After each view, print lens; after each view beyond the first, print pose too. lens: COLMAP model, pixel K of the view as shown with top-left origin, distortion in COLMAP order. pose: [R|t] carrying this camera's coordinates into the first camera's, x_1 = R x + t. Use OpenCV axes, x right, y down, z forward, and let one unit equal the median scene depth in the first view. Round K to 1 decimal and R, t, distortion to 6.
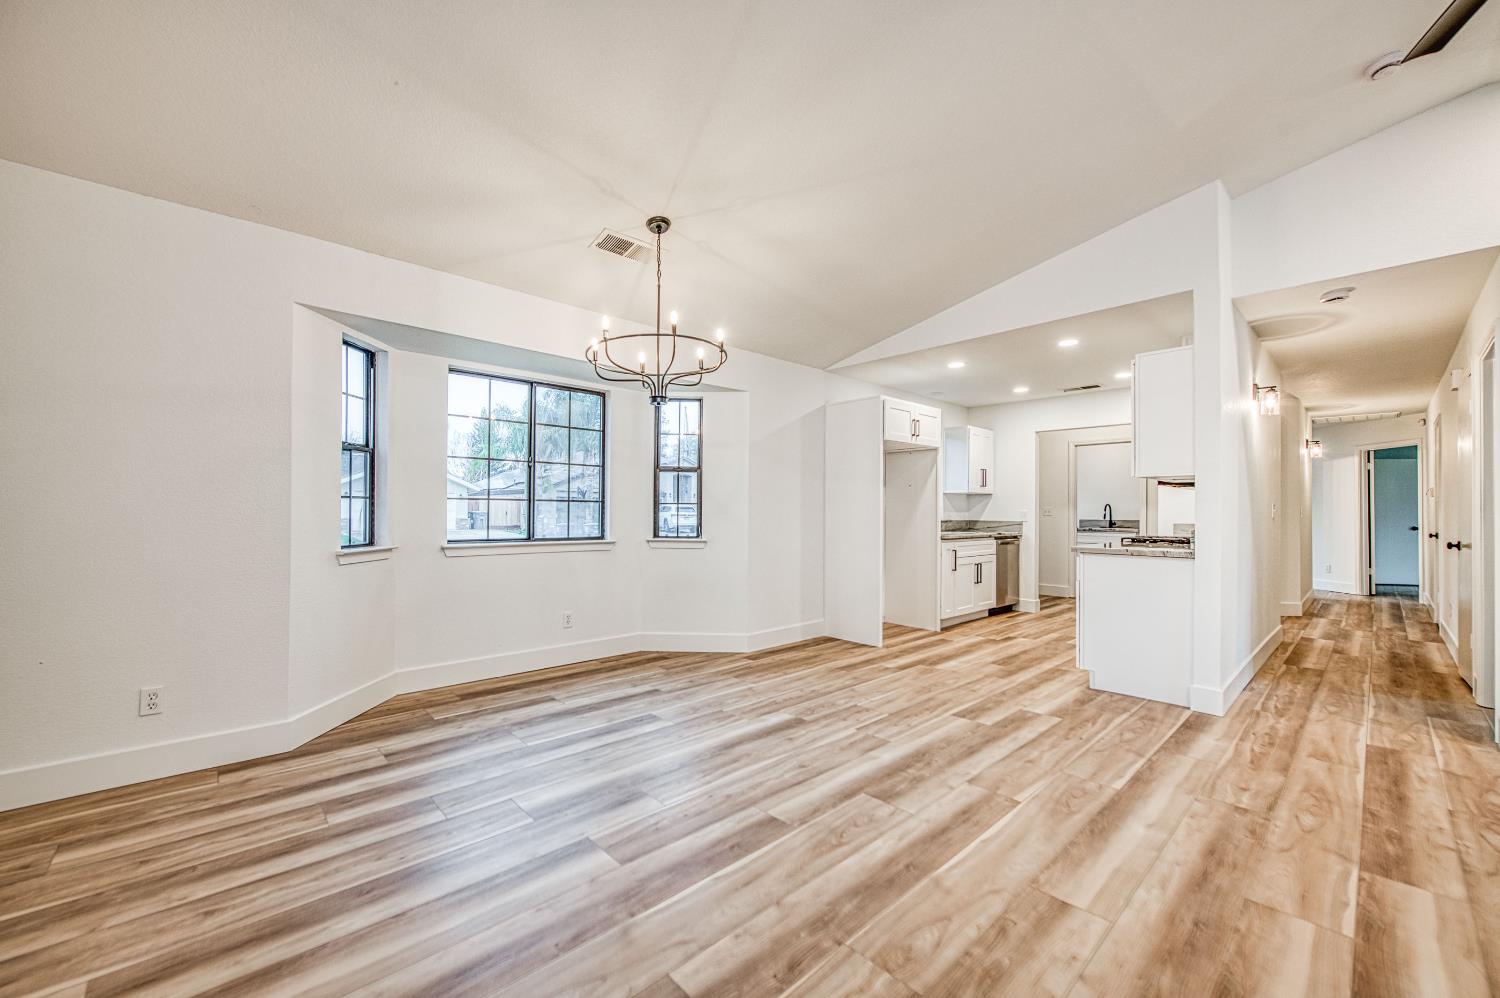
lens RADIAL K [[594.3, 0, 742.2], [0, 594.3, 505.0], [0, 0, 1]] dist [-0.002223, -0.000719]
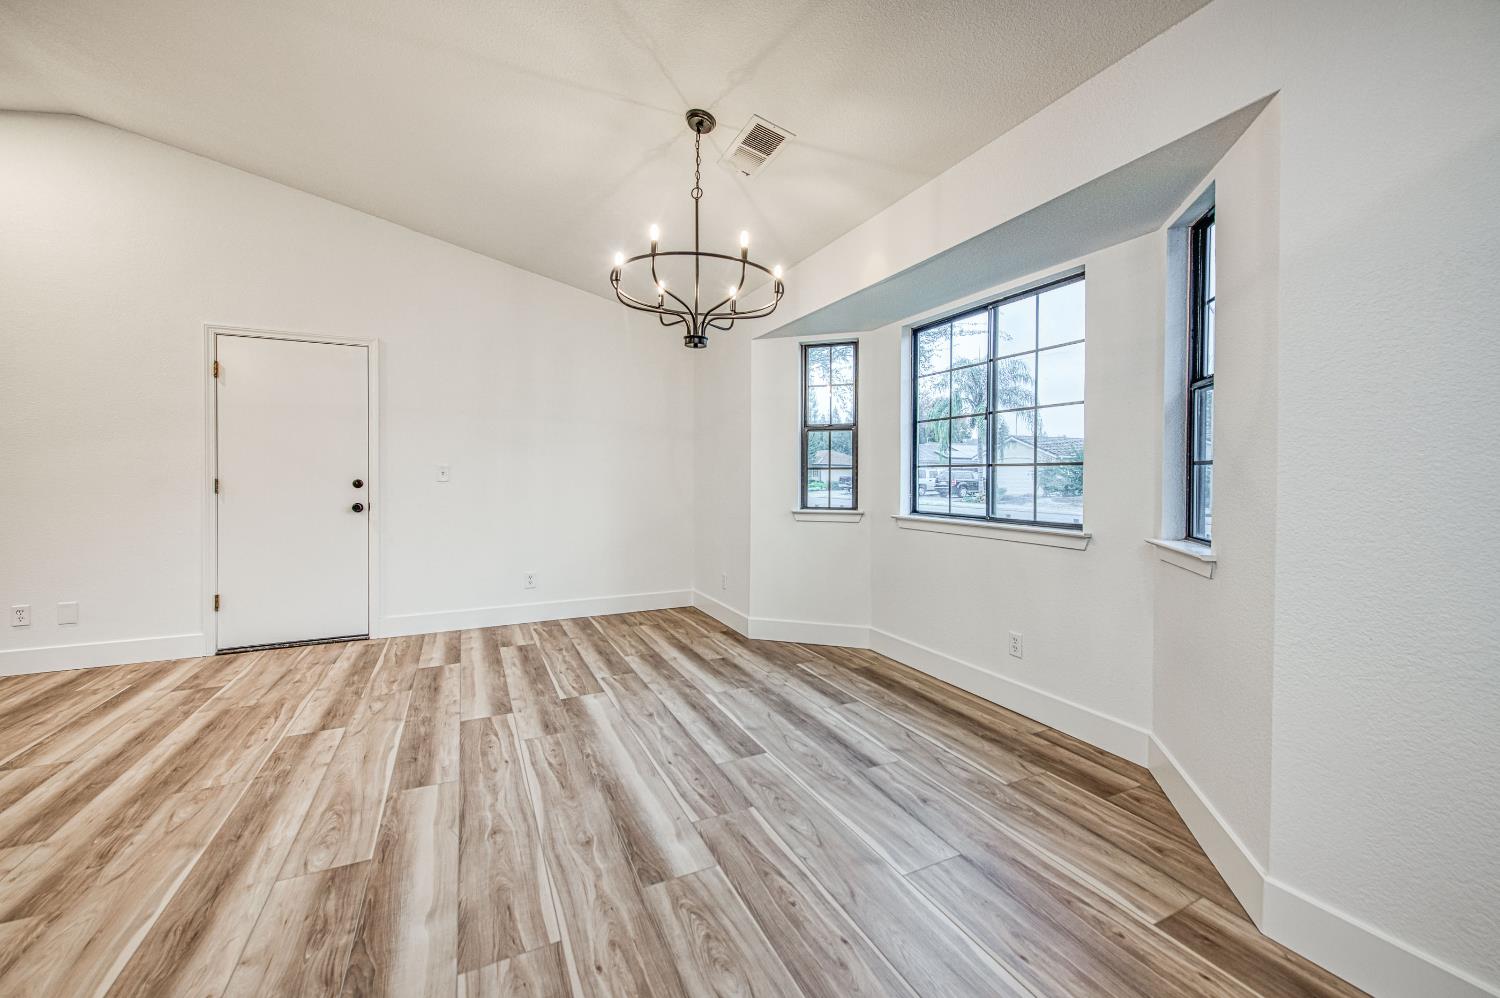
lens RADIAL K [[583.5, 0, 747.6], [0, 583.5, 484.3], [0, 0, 1]] dist [0.002677, 0.000287]
pose [[-0.290472, 0.004629, -0.956872, 0.537249], [0.005309, 0.999981, 0.003226, 0.014791], [0.956869, -0.004143, -0.290491, 1.171353]]
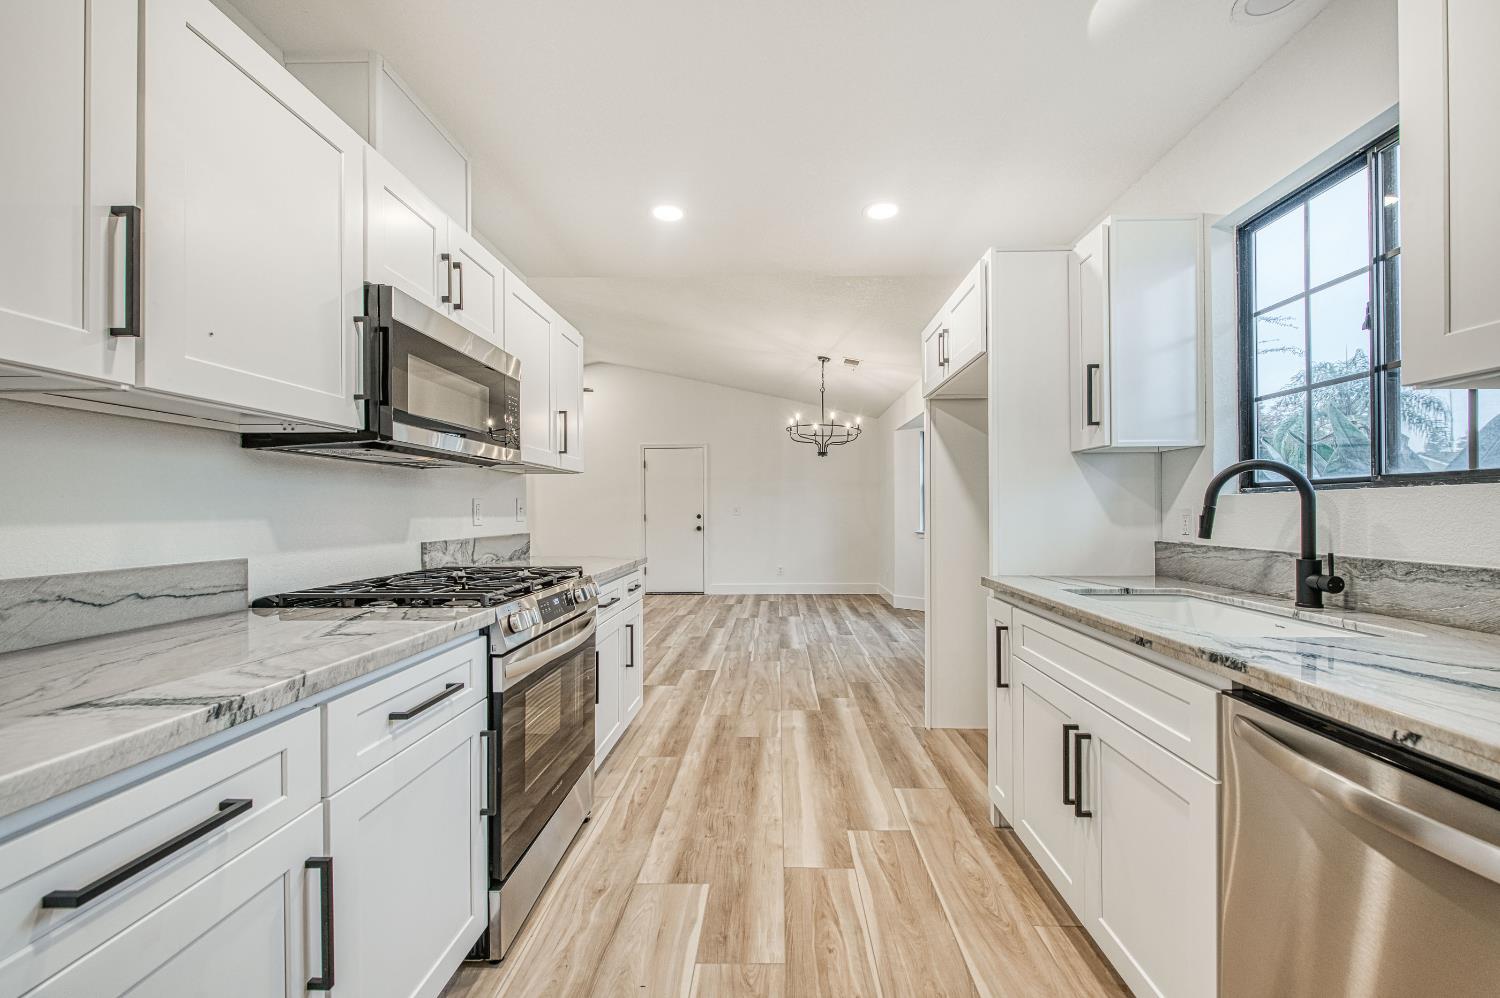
lens RADIAL K [[594.4, 0, 761.3], [0, 594.4, 508.8], [0, 0, 1]] dist [0.000467, -0.000279]
pose [[-0.699141, -0.004759, -0.714968, 1.190096], [0.009149, 0.999836, -0.015601, 0.022892], [0.714926, -0.017448, -0.698983, 1.949113]]
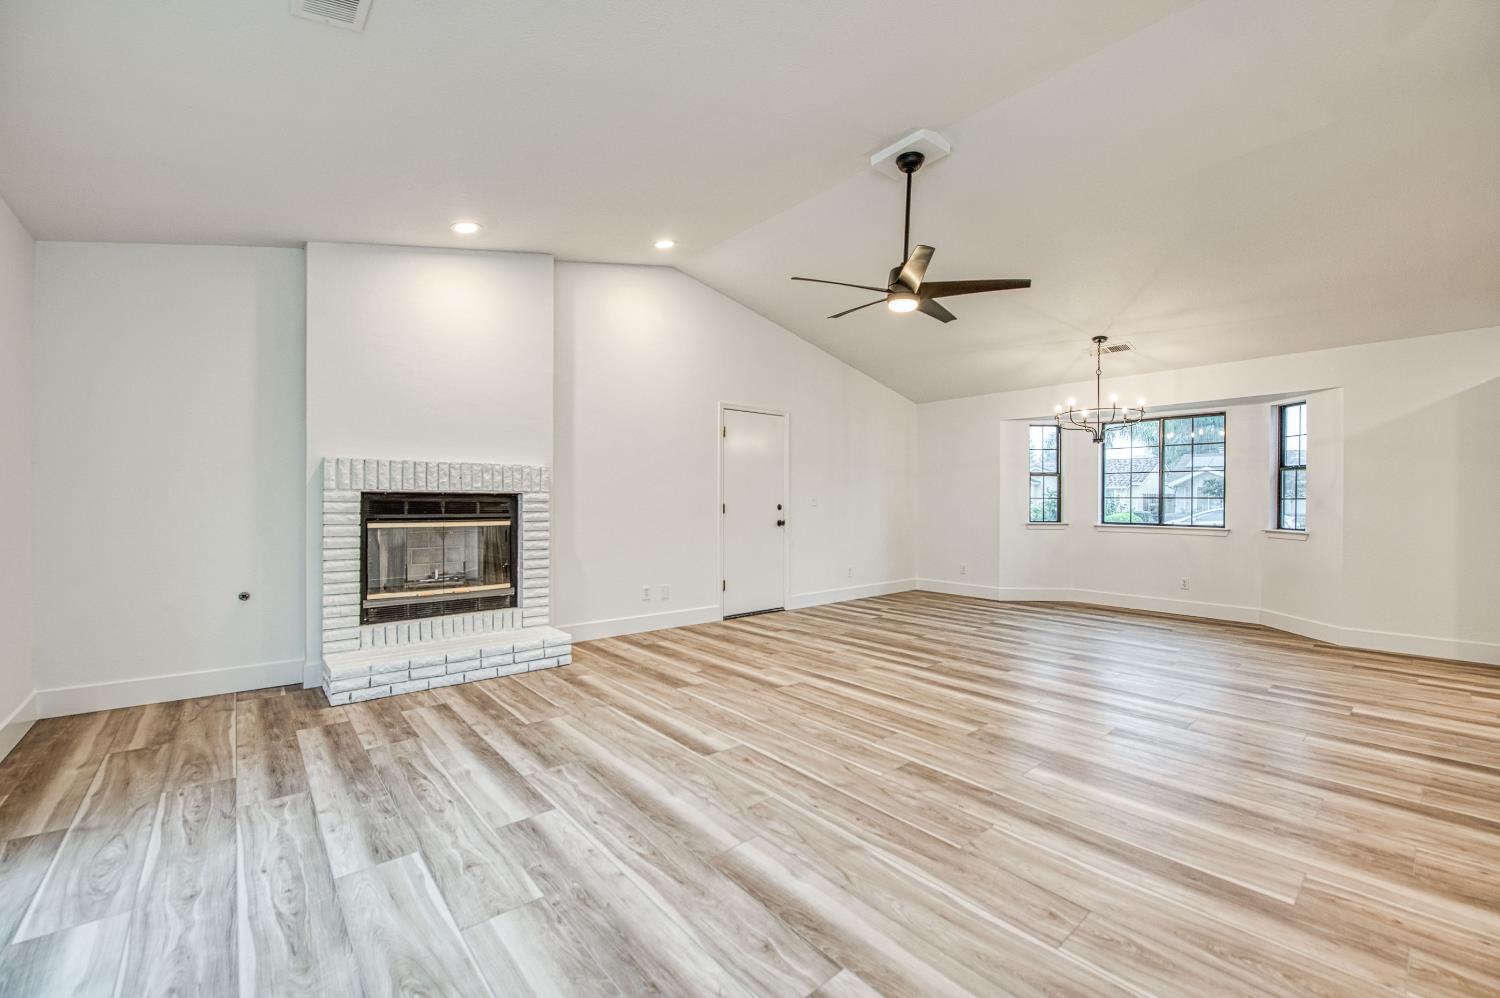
lens RADIAL K [[609.7, 0, 758.3], [0, 609.7, 510.7], [0, 0, 1]] dist [-0.015279, -0.000184]
pose [[-0.031862, 0.008618, -0.999455, 1.507992], [0.003295, 0.999958, 0.008517, 0.008089], [0.999487, -0.003022, -0.031889, 0.047620]]
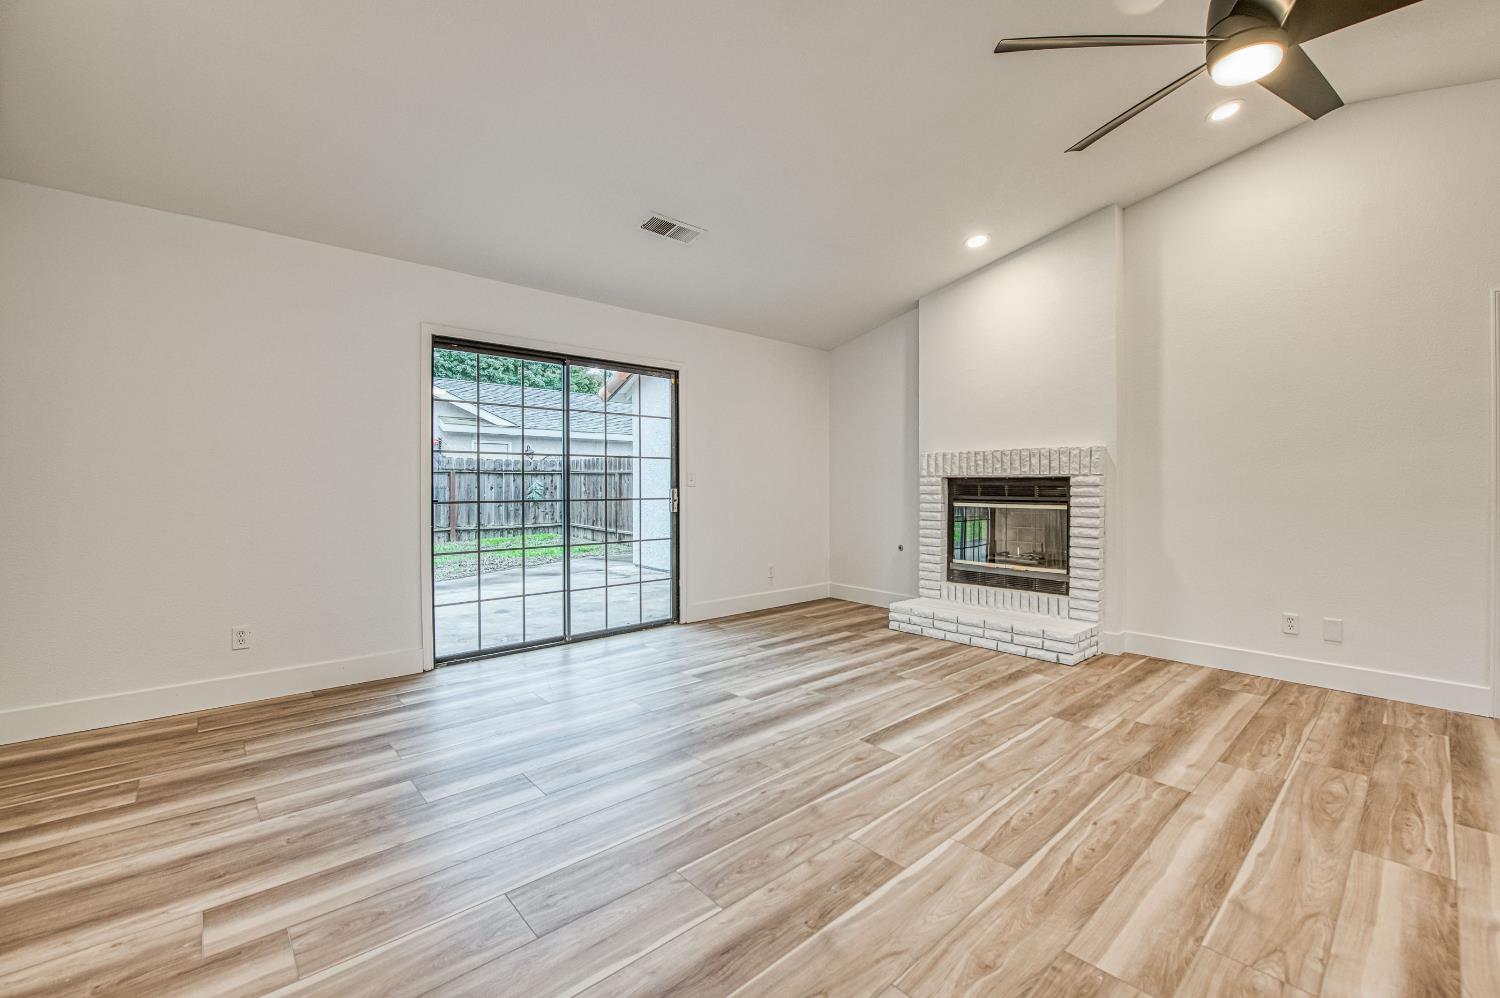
lens RADIAL K [[629.4, 0, 773.6], [0, 629.4, 481.6], [0, 0, 1]] dist [-0.017255, -0.000770]
pose [[-0.999937, -0.010254, -0.004531, 0.835833], [-0.010200, 0.999878, -0.011793, 0.011935], [0.004651, -0.011746, -0.999920, 0.768724]]
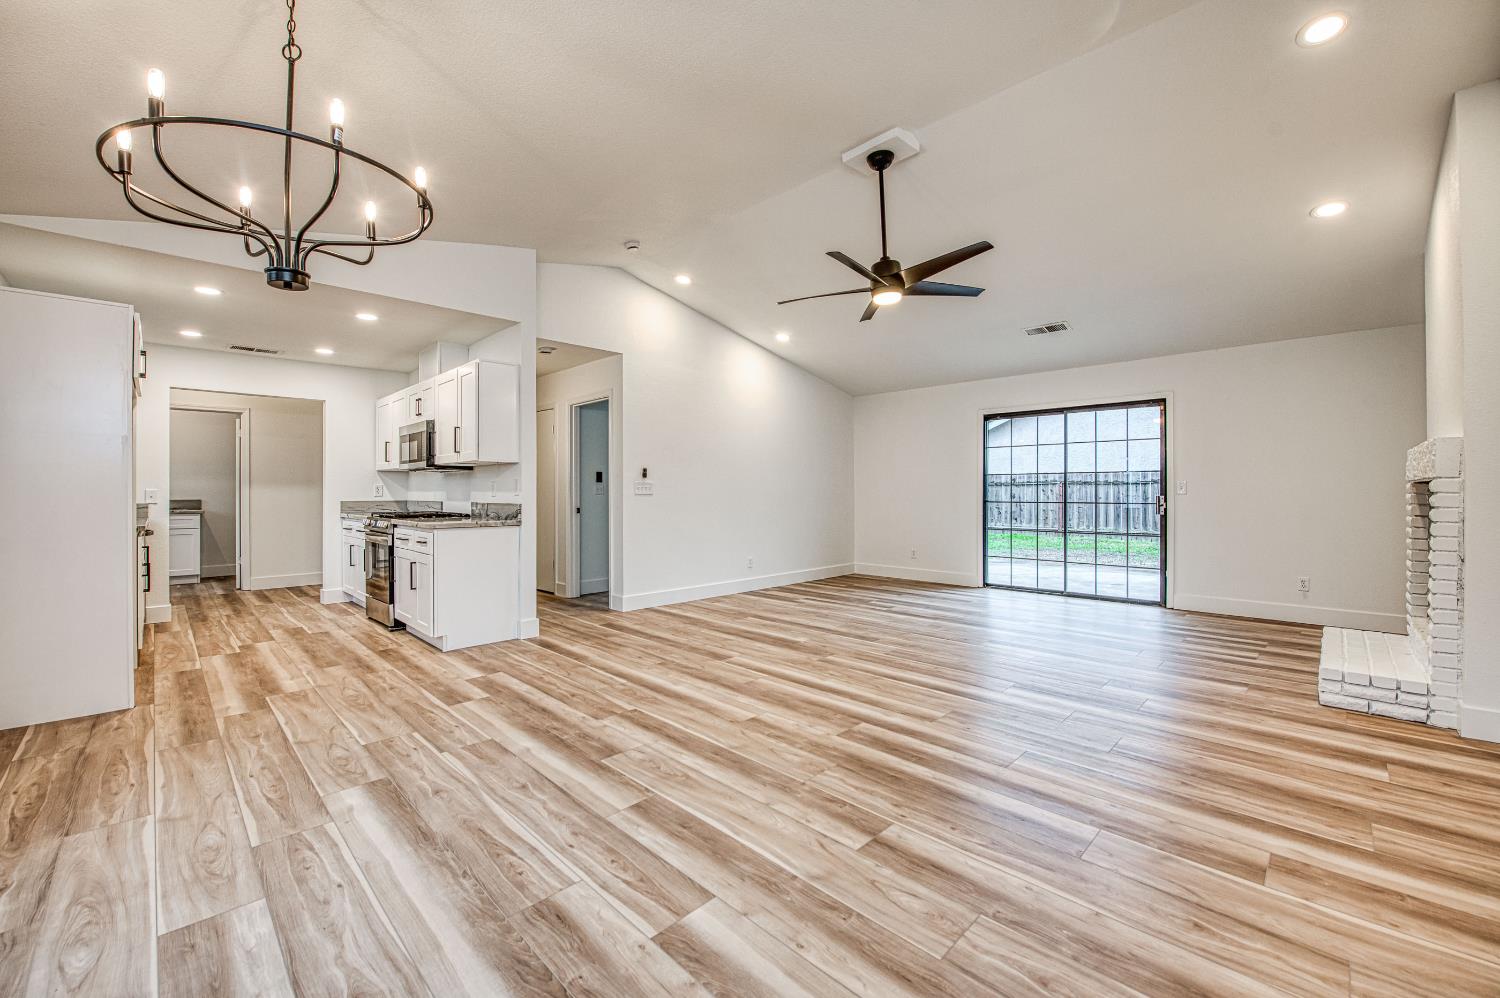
lens RADIAL K [[603.1, 0, 739.4], [0, 603.1, 503.9], [0, 0, 1]] dist [-0.016950, -0.000560]
pose [[-0.031124, -0.027425, 0.999139, -0.602931], [-0.008729, 0.999593, 0.027165, 0.000390], [-0.999477, -0.007876, -0.031351, 0.558566]]
